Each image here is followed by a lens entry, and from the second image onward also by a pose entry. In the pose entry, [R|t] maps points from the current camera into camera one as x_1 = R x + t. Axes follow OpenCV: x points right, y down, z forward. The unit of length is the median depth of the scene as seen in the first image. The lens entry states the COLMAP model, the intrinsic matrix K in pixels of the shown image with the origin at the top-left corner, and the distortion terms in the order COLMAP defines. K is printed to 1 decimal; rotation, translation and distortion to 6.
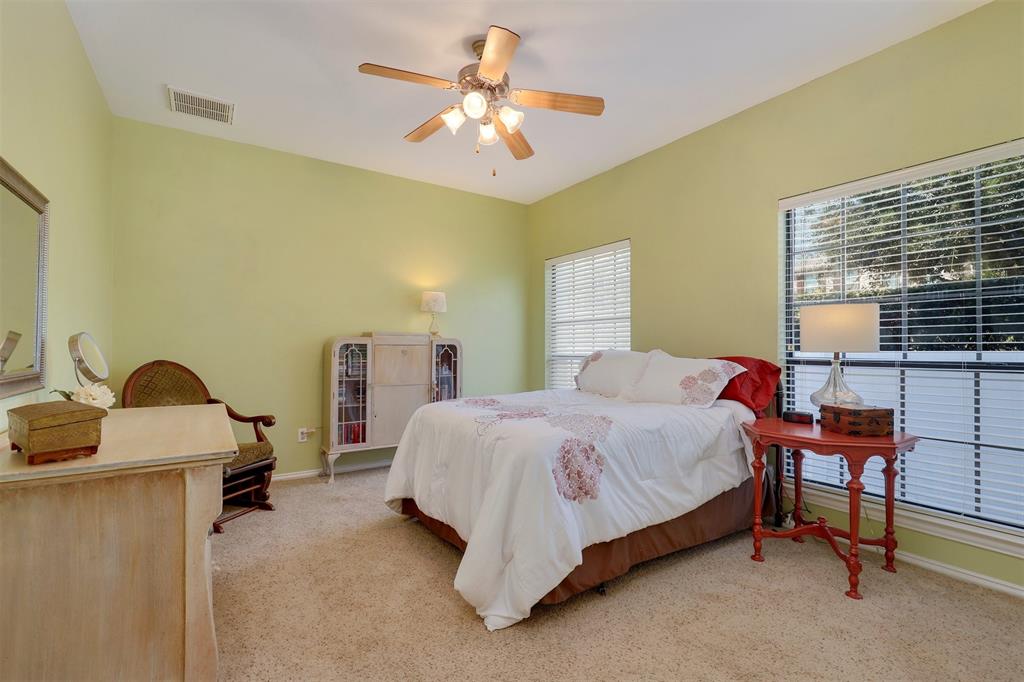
lens RADIAL K [[462.4, 0, 512.0], [0, 462.4, 341.0], [0, 0, 1]] dist [0.000679, -0.000241]
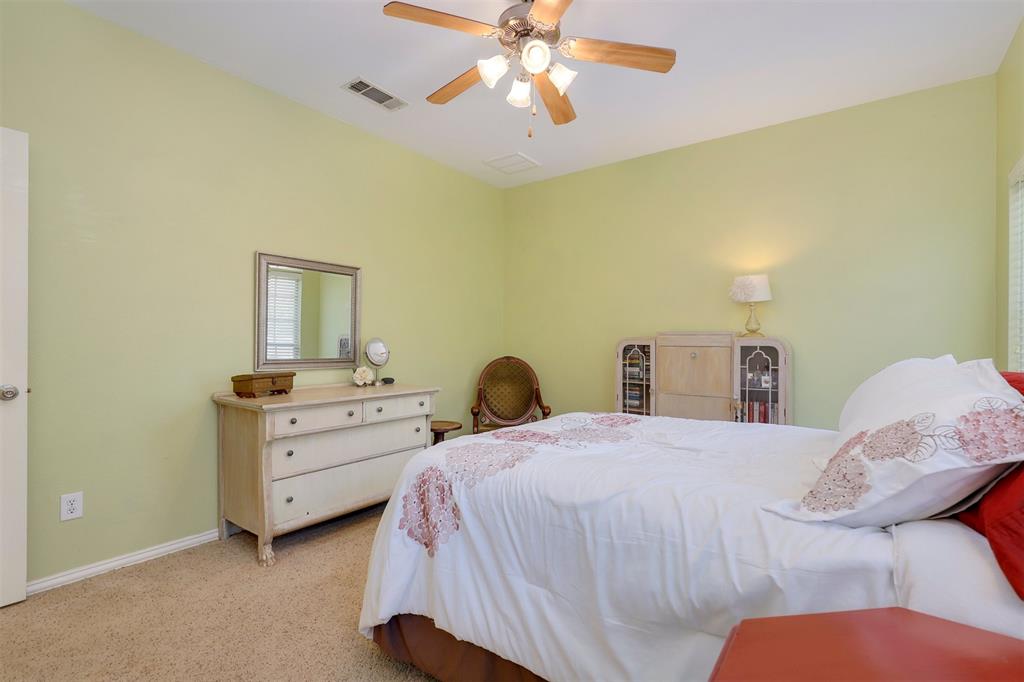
lens RADIAL K [[464.2, 0, 514.3], [0, 464.2, 344.8], [0, 0, 1]] dist [0.000980, -0.000229]
pose [[0.340162, -0.001570, -0.940366, 0.725881], [0.003811, 0.999993, -0.000292, 0.007790], [0.940359, -0.003484, 0.340165, 0.701396]]
